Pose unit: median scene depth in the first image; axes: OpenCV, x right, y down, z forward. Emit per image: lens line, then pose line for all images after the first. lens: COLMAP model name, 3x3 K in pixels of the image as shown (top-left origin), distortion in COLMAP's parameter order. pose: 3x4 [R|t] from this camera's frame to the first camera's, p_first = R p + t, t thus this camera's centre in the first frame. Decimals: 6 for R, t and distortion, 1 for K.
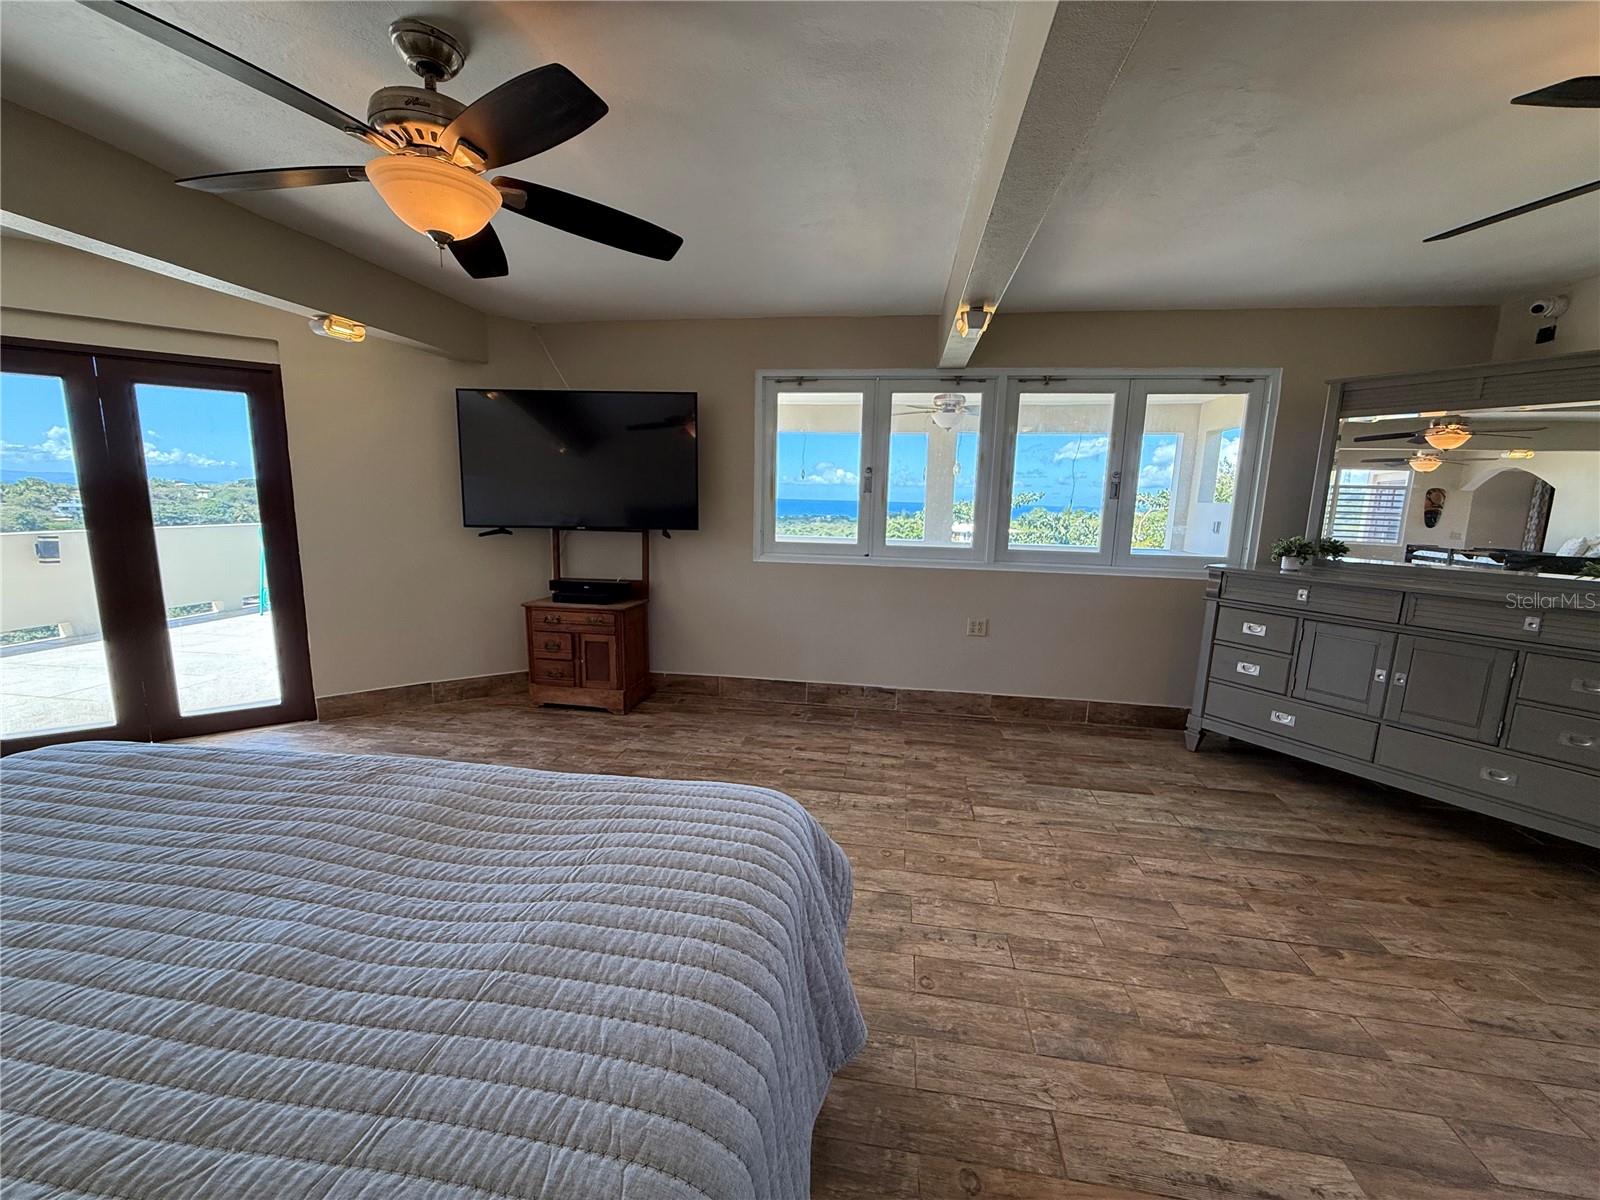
lens RADIAL K [[637.2, 0, 797.9], [0, 637.2, 601.1], [0, 0, 1]] dist [-0.000234, 0.000171]
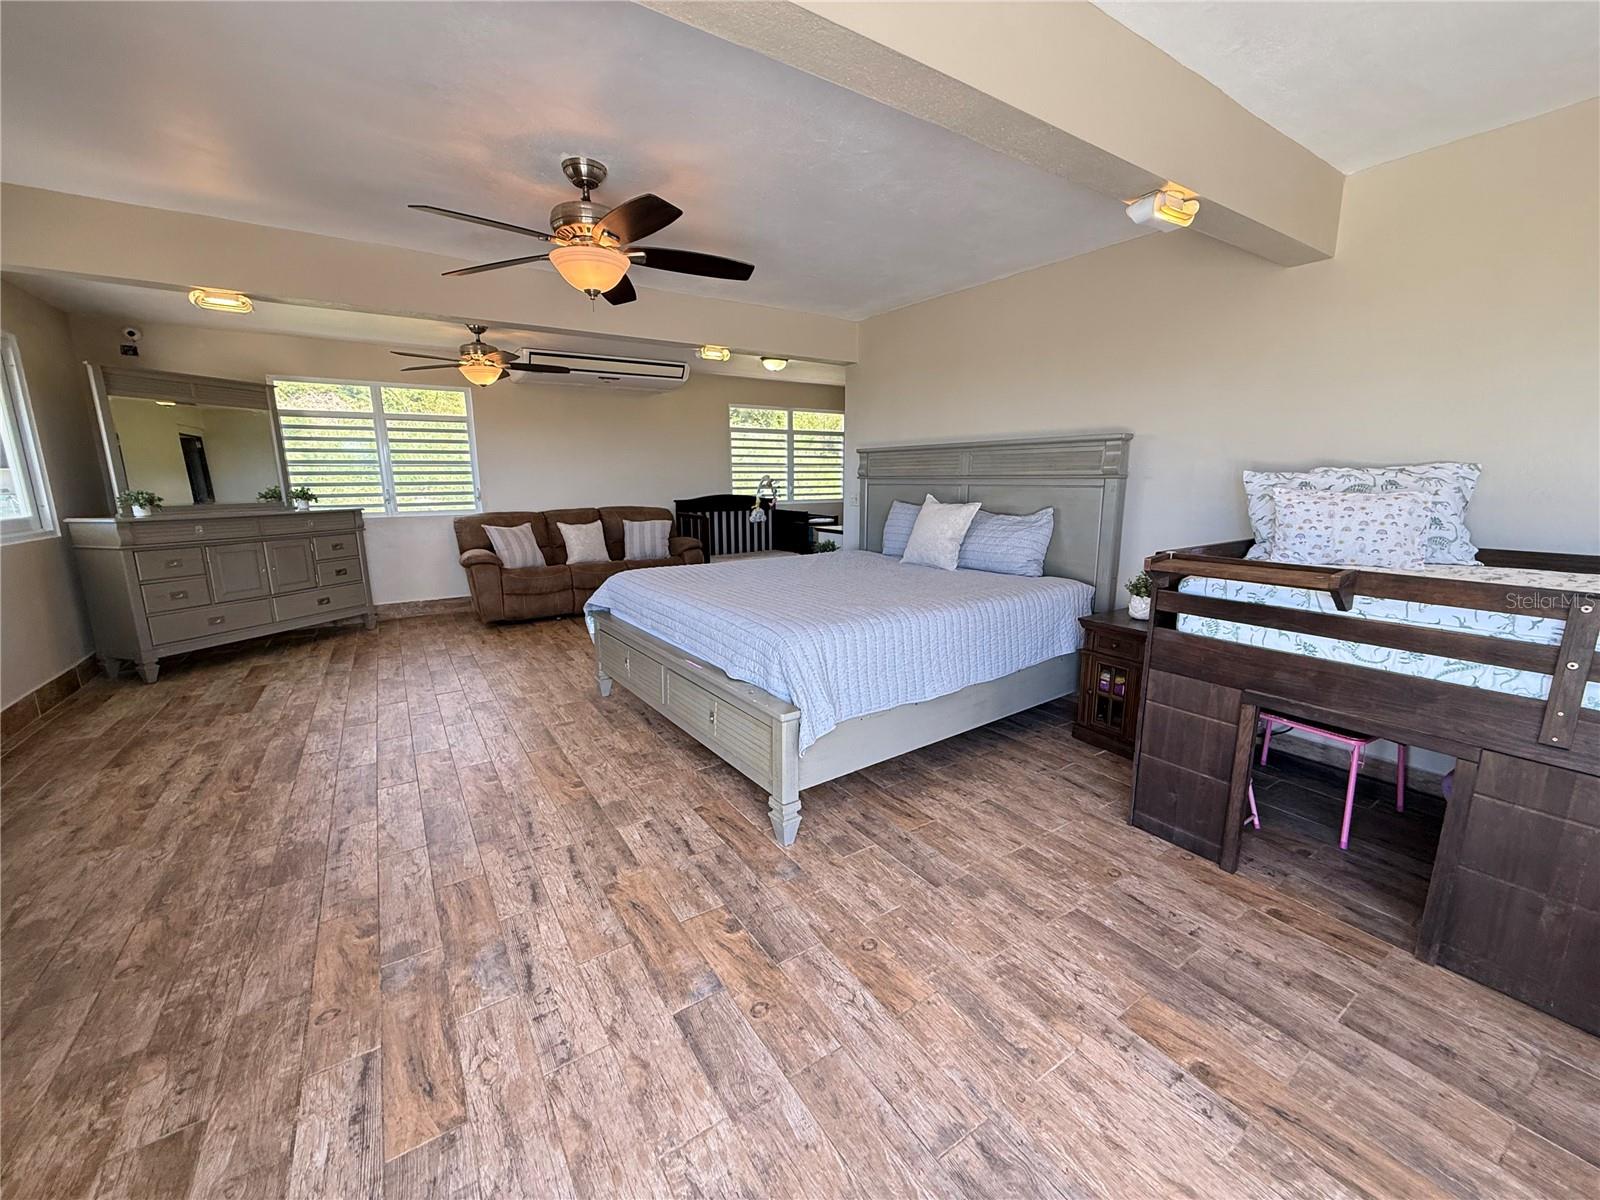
lens RADIAL K [[637.8, 0, 798.5], [0, 637.8, 601.8], [0, 0, 1]] dist [0.000517, -0.000192]
pose [[-0.665948, -0.165337, 0.727445, -0.988504], [0.110126, 0.942658, 0.315068, -0.138415], [-0.737825, 0.289929, -0.609554, 0.826555]]
